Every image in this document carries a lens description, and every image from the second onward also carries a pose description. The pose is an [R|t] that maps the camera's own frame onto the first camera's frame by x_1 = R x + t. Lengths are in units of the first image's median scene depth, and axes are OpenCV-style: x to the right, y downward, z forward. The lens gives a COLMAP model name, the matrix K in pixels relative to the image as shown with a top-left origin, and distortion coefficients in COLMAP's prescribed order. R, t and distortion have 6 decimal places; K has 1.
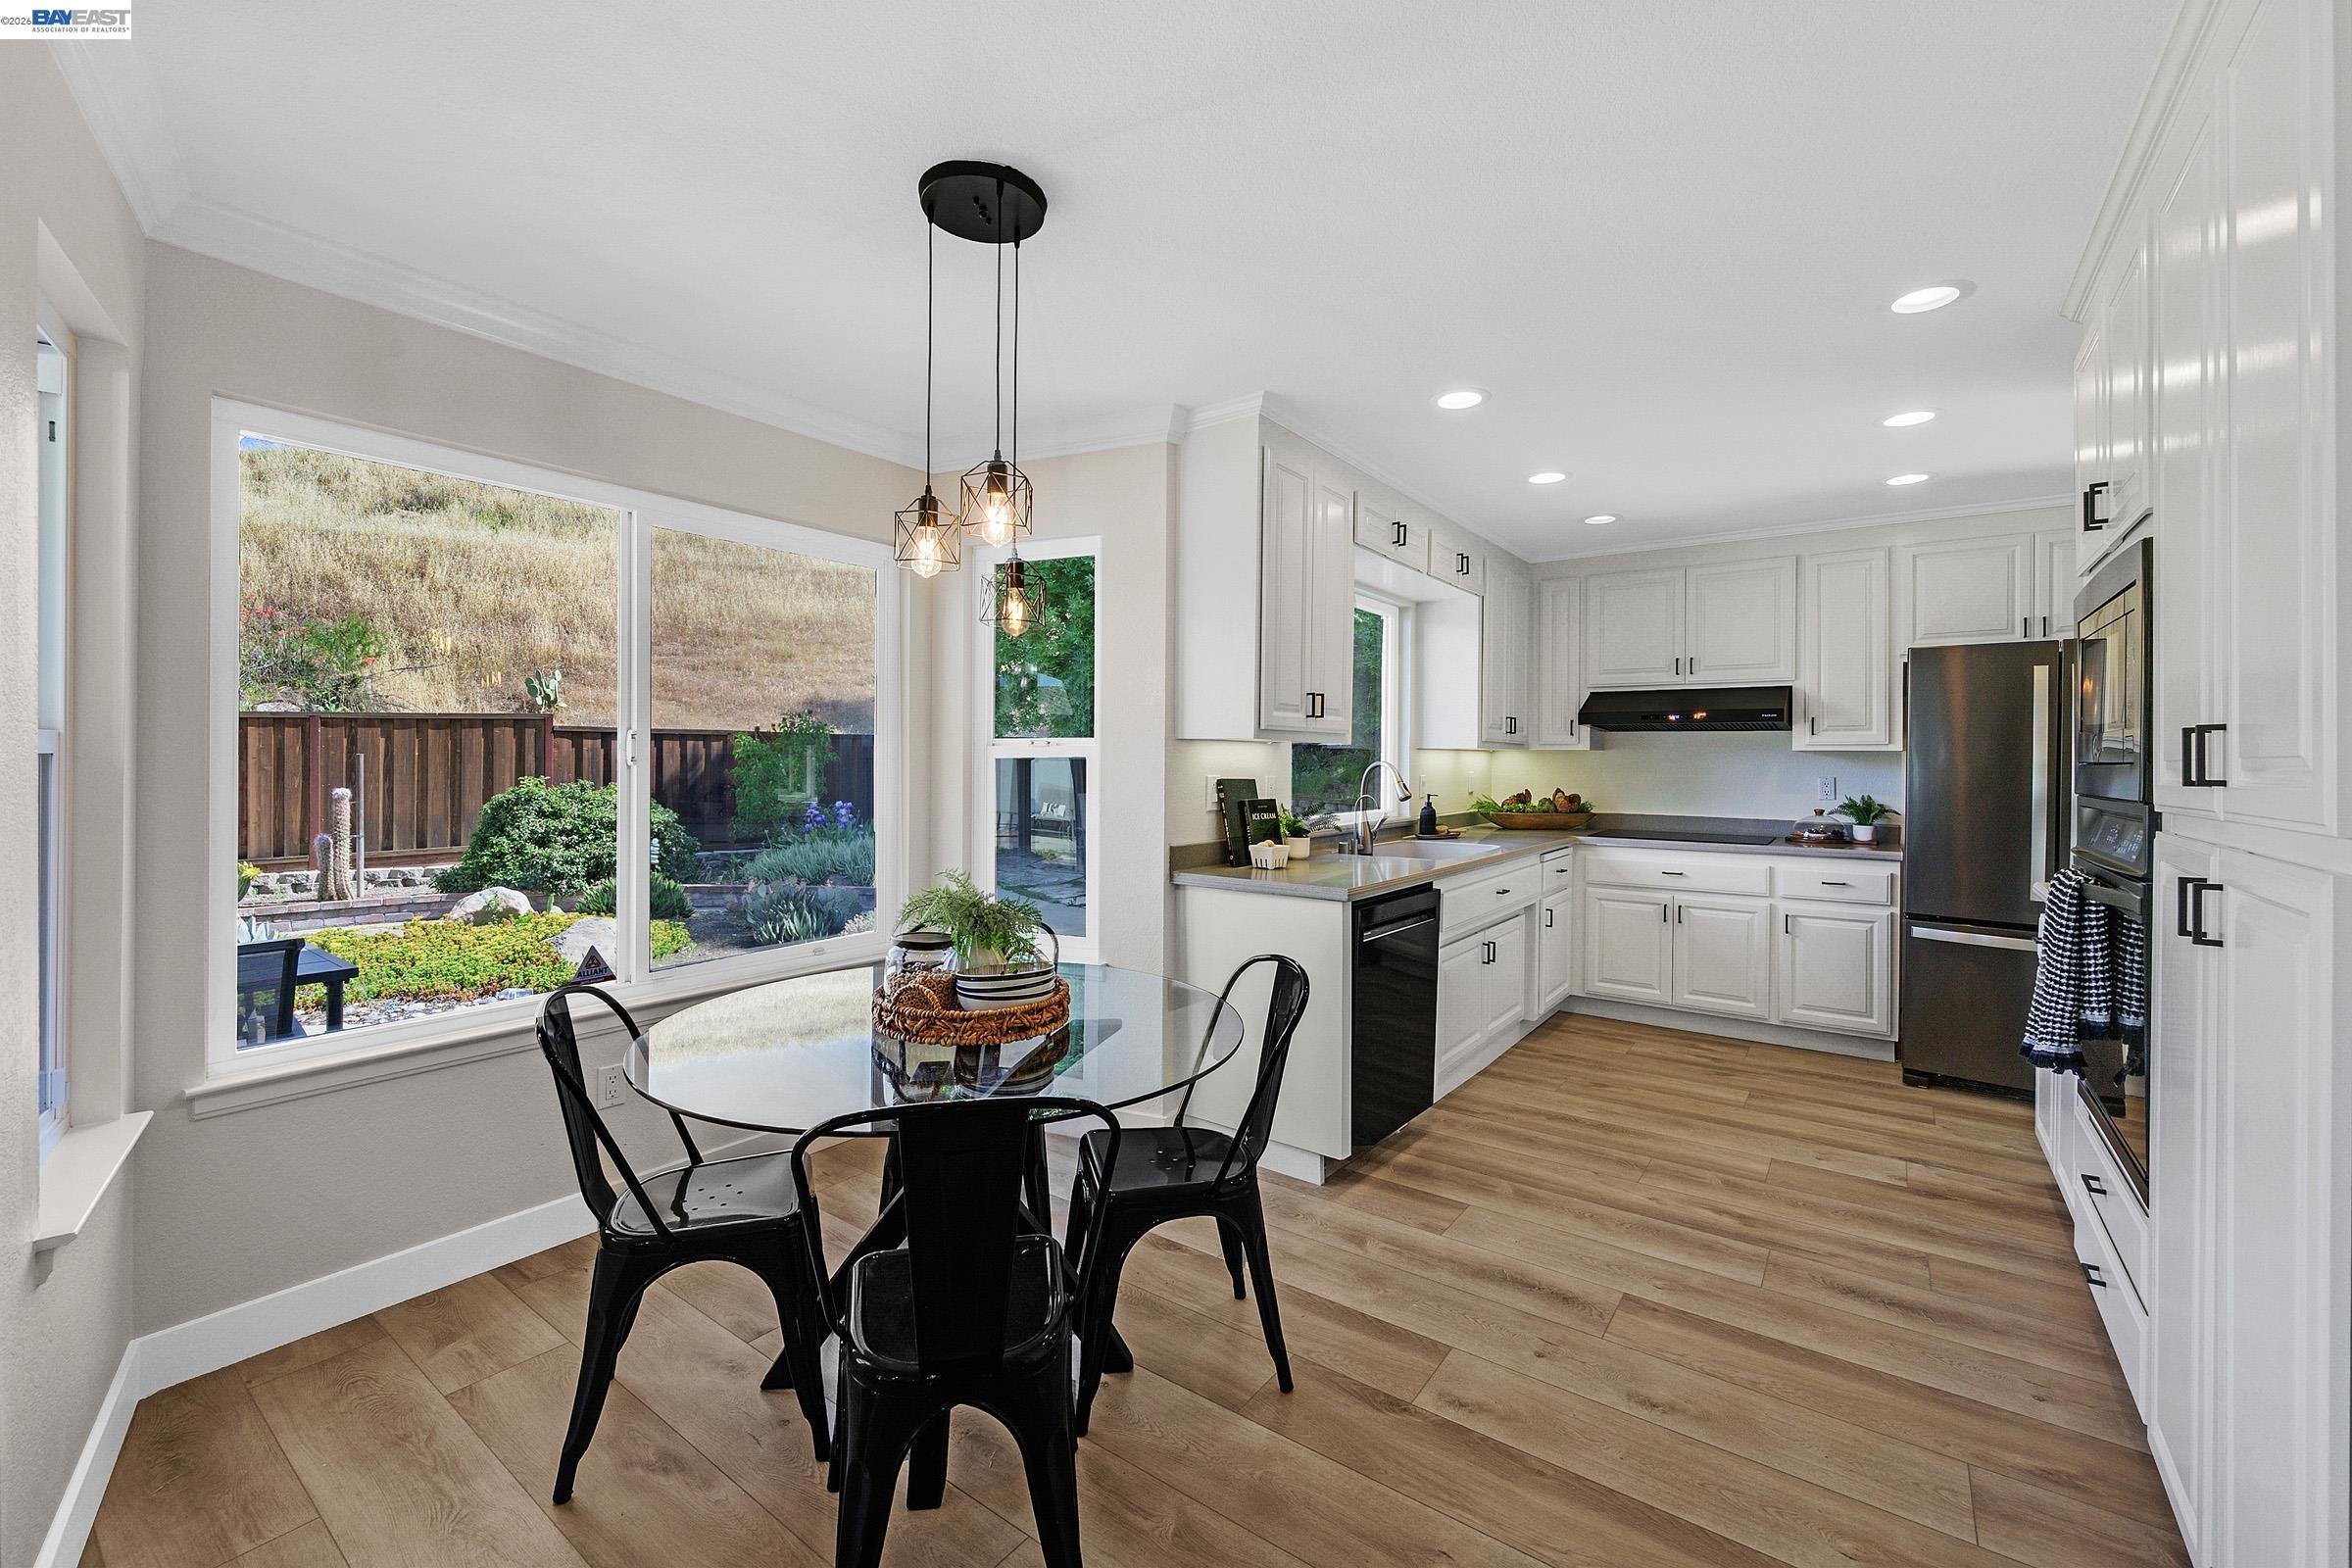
lens RADIAL K [[945.7, 0, 1189.4], [0, 945.7, 761.9], [0, 0, 1]] dist [-0.003331, 0.000480]
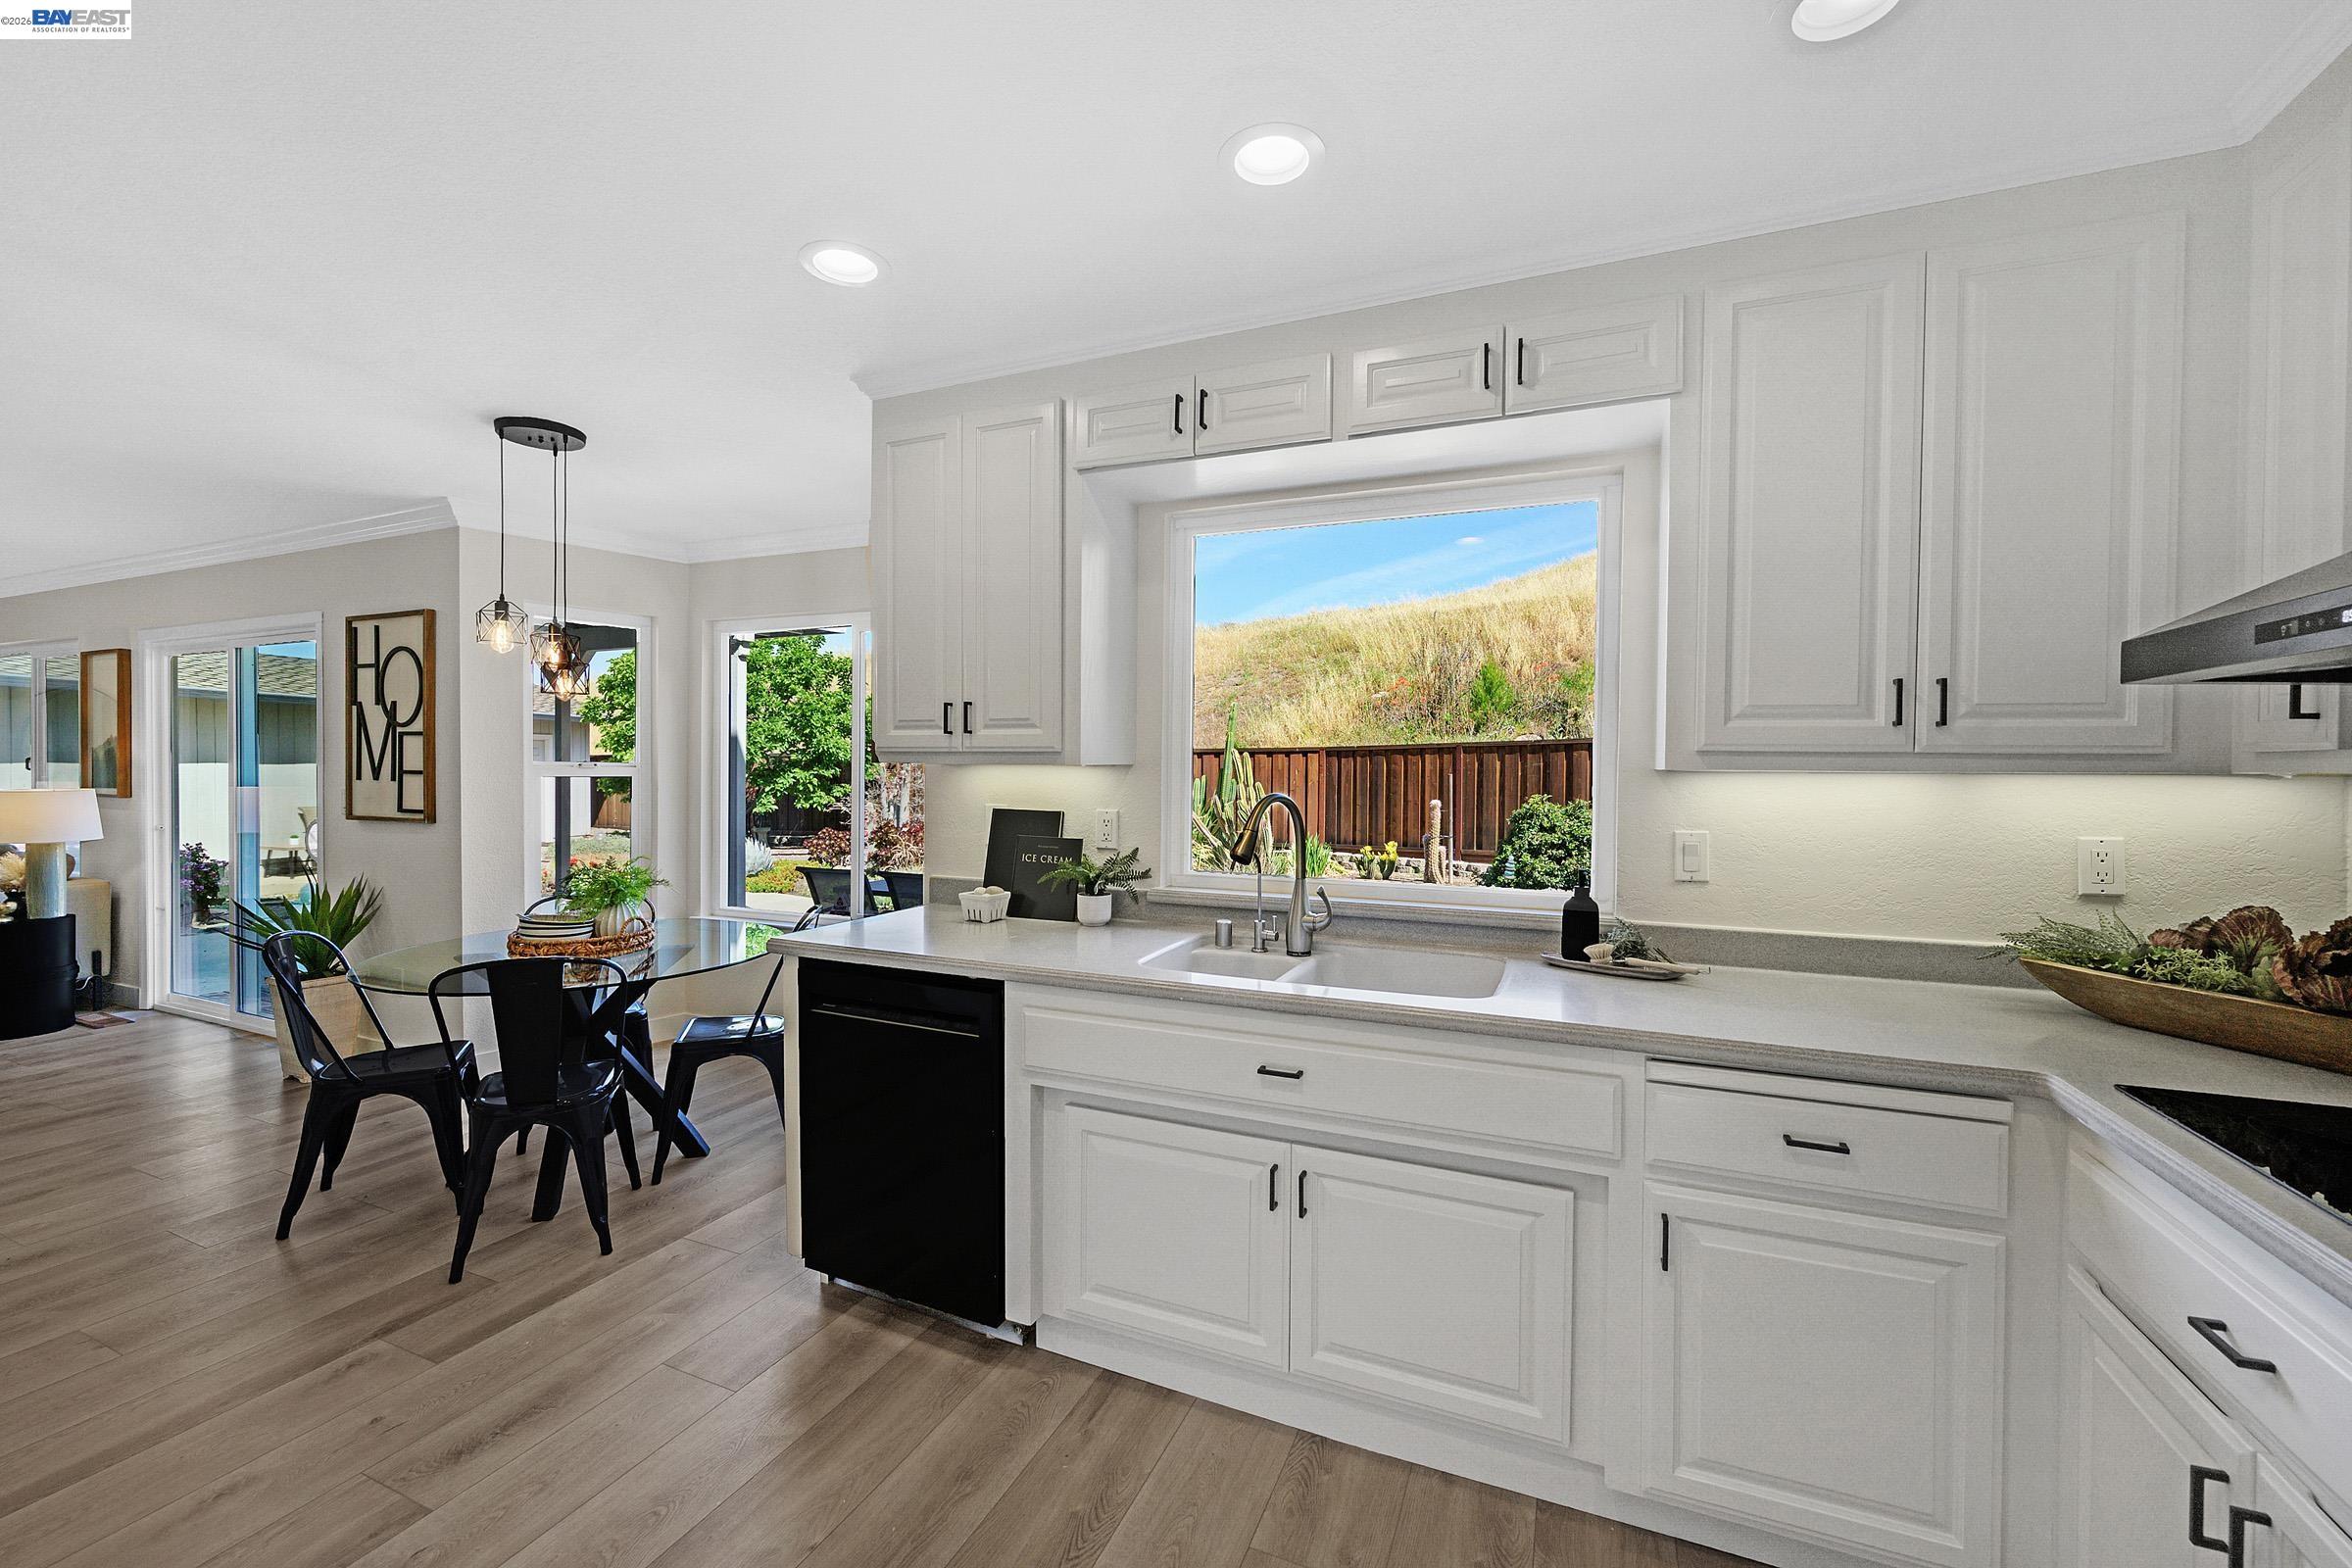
lens RADIAL K [[945.7, 0, 1180.7], [0, 945.7, 782.8], [0, 0, 1]] dist [-0.003331, 0.000480]
pose [[0.221887, 0.011814, -0.975001, 0.325921], [-0.010299, 0.999899, 0.009772, -0.005479], [0.975018, 0.007874, 0.221987, 0.350783]]
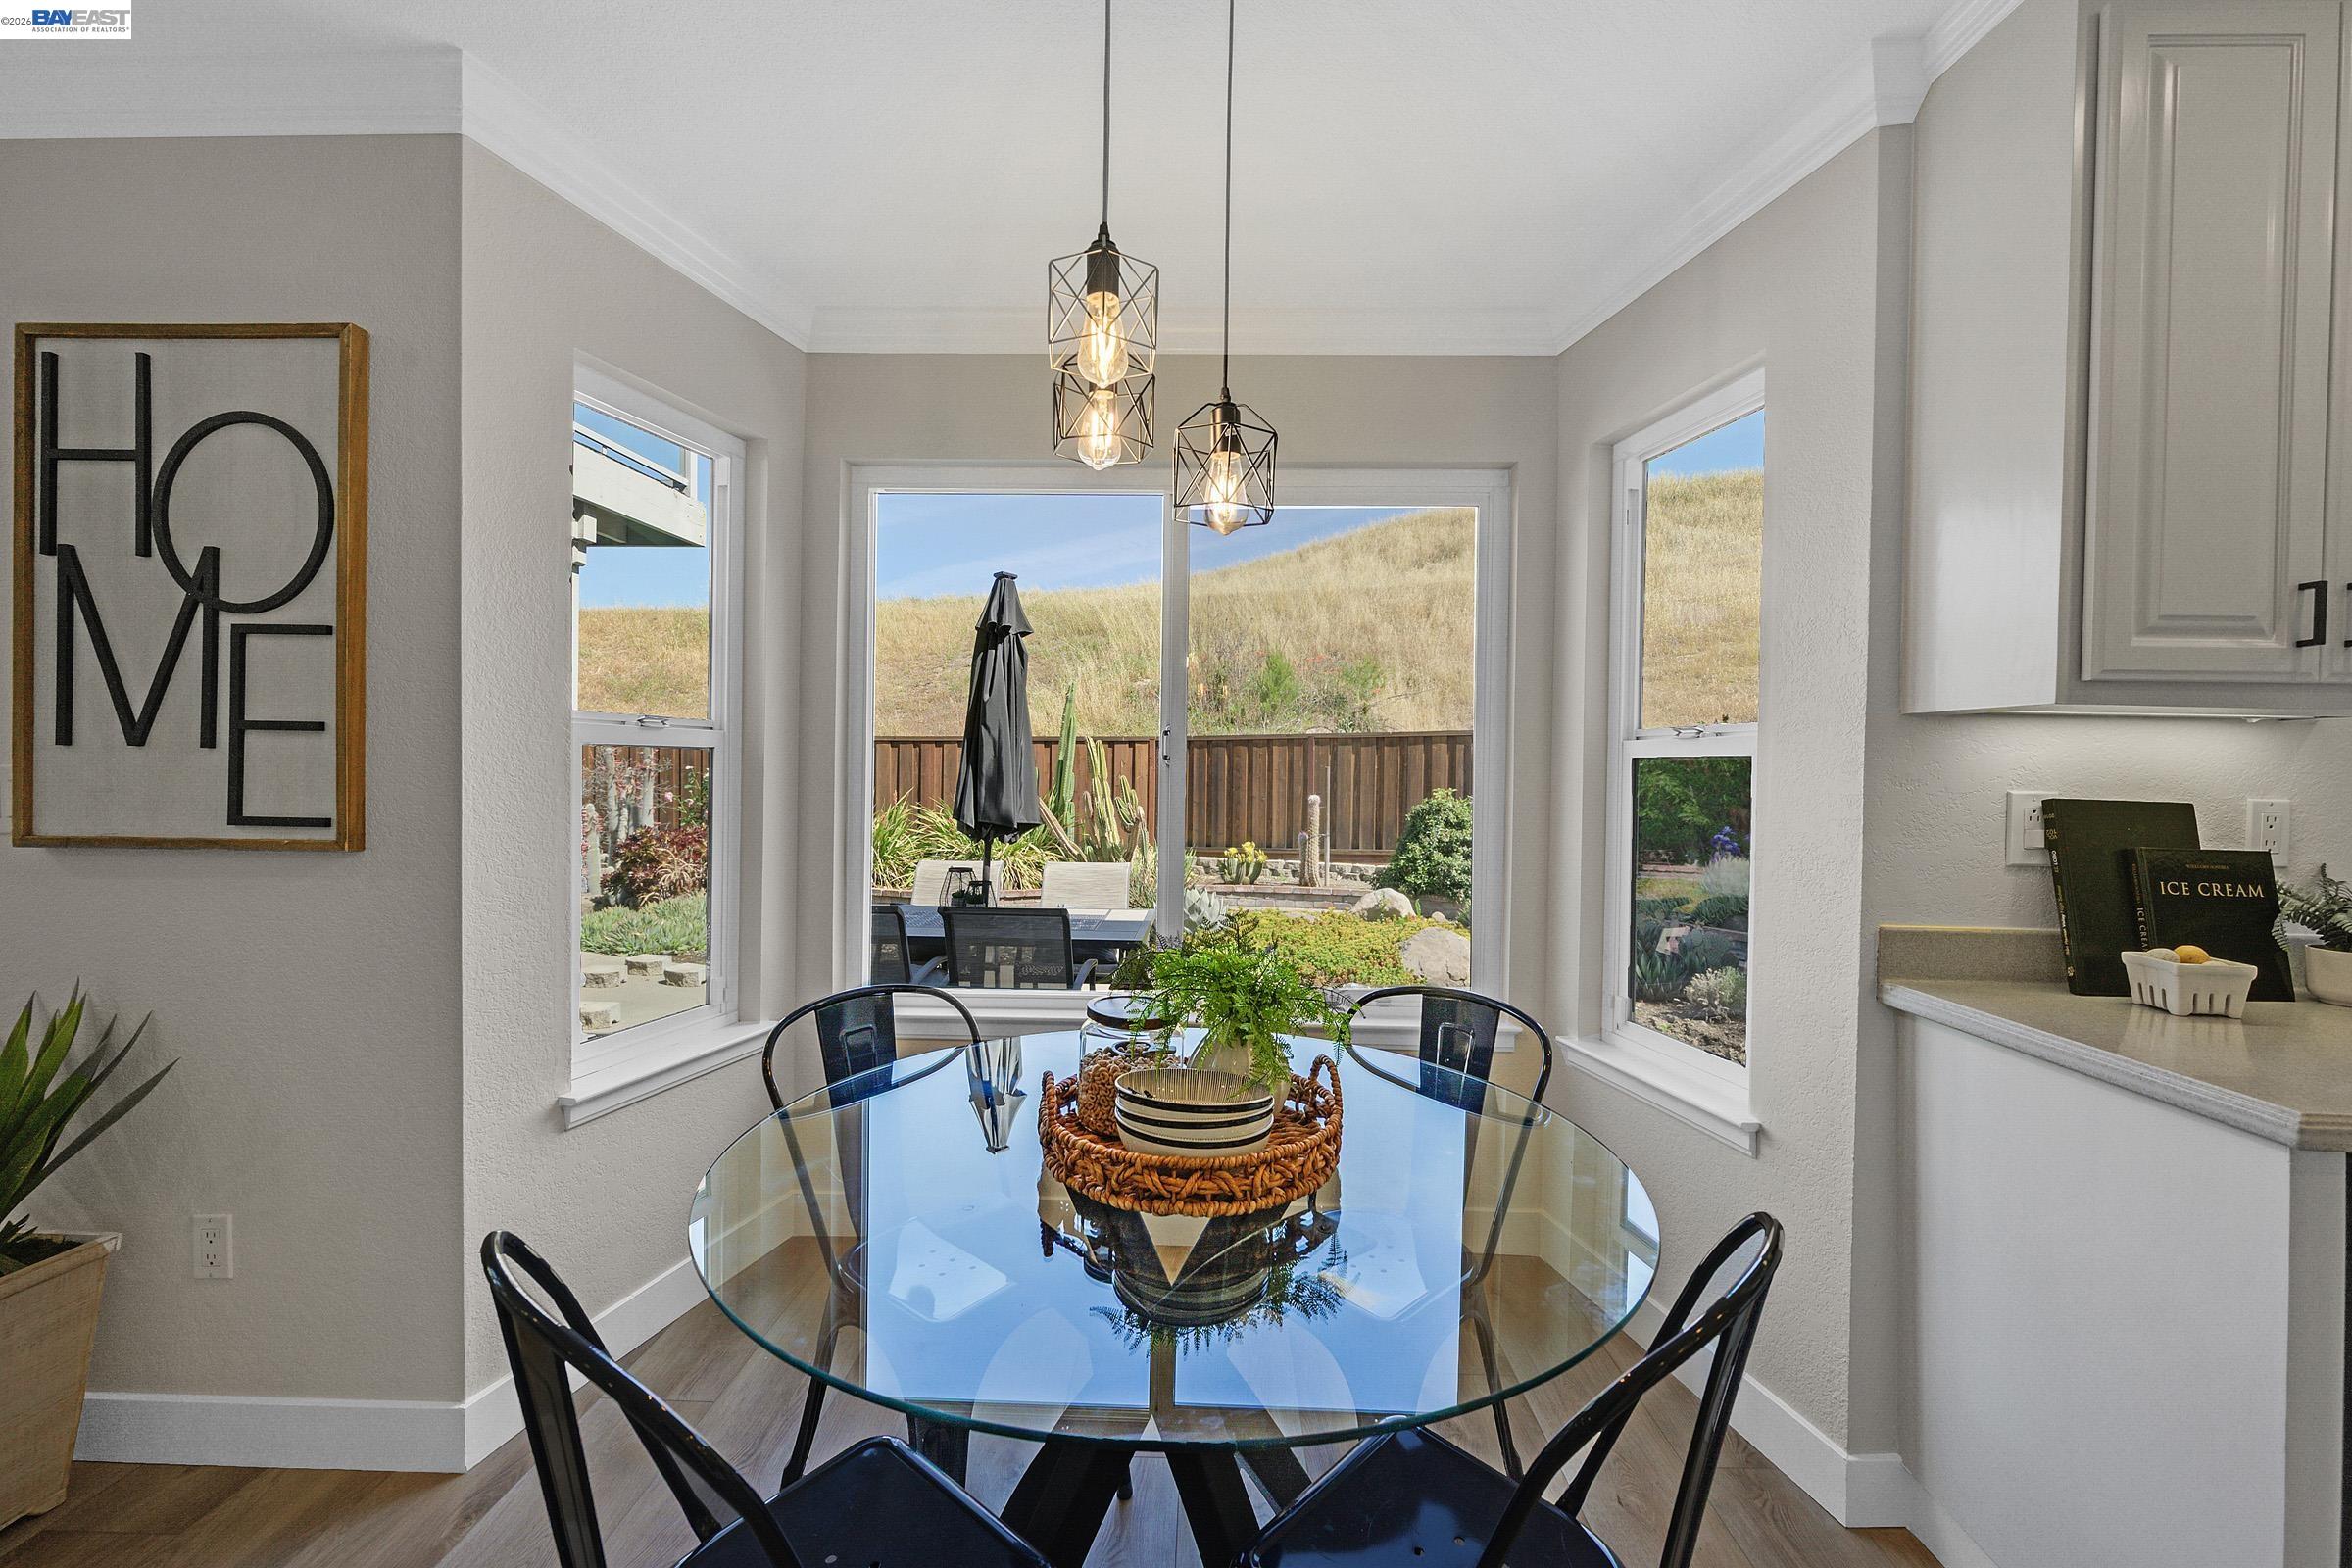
lens RADIAL K [[1000.3, 0, 1189.5], [0, 1000.3, 774.9], [0, 0, 1]] dist [-0.007831, 0.001308]
pose [[0.567512, 0.007741, -0.823329, 0.070816], [-0.013677, 0.999906, -0.000026, 0.004395], [0.823252, 0.011275, 0.567564, 0.135334]]
